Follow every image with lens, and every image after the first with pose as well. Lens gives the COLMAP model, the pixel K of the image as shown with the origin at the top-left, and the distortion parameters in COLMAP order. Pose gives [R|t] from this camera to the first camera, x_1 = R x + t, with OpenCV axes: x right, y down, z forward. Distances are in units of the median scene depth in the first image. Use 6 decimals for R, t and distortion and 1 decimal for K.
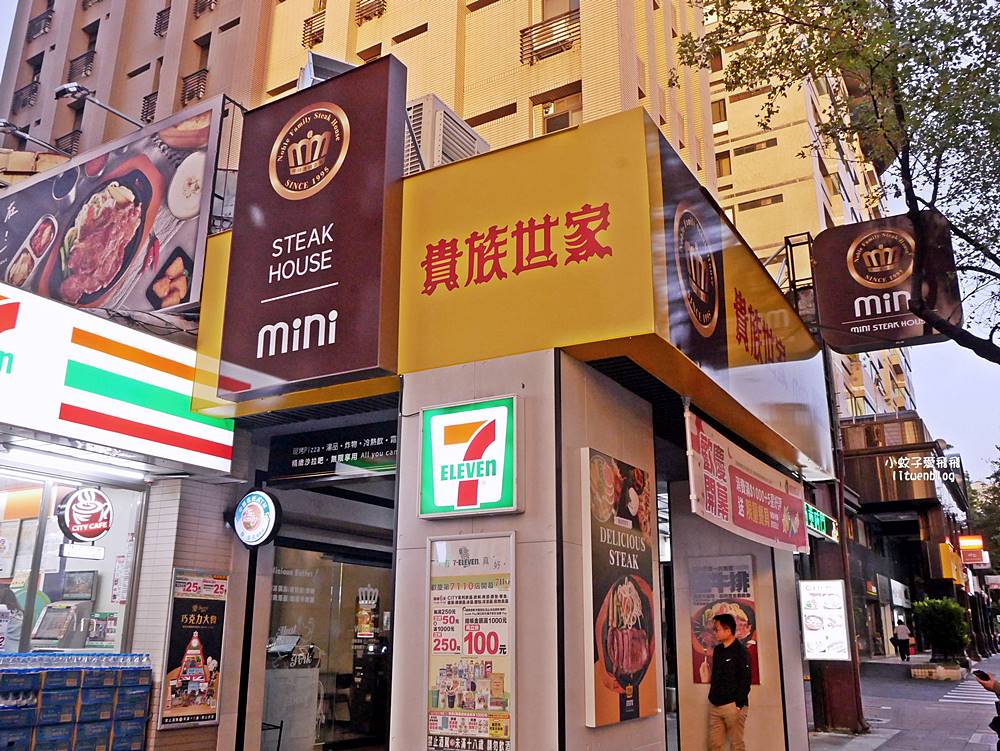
lens RADIAL K [[856.7, 0, 493.3], [0, 856.7, 376.3], [0, 0, 1]] dist [-0.027043, -0.007391]
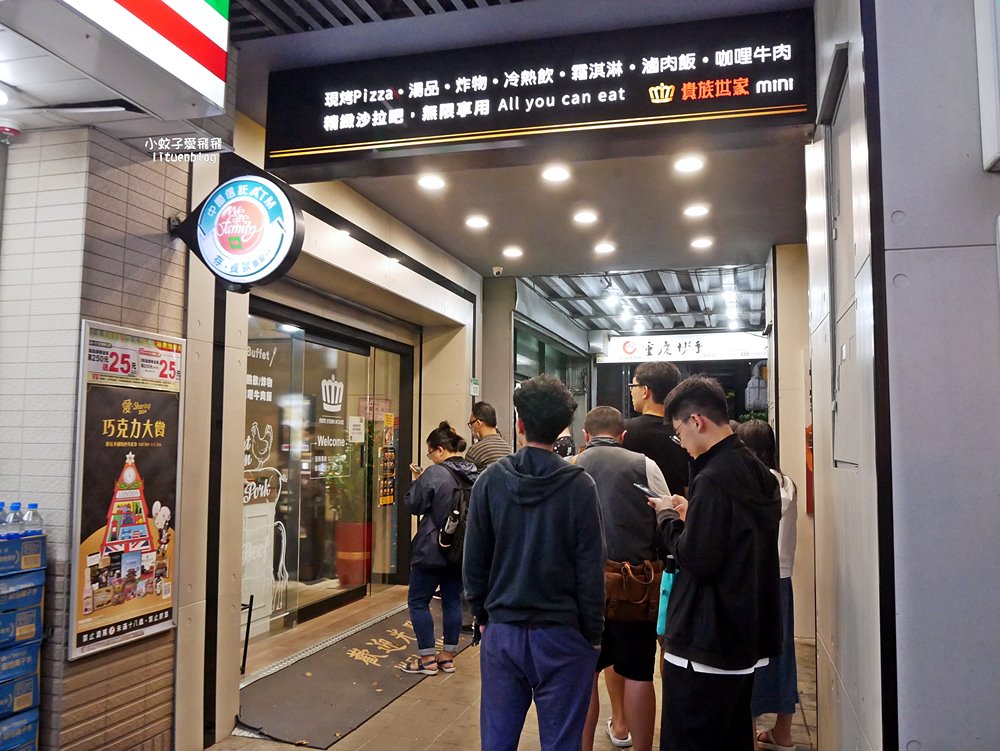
lens RADIAL K [[856.7, 0, 505.4], [0, 856.7, 370.2], [0, 0, 1]] dist [-0.027043, -0.007391]
pose [[0.968622, 0.026982, 0.247070, -0.264635], [-0.078651, 0.976278, 0.201731, 0.140053], [-0.235766, -0.214834, 0.947766, 0.503949]]
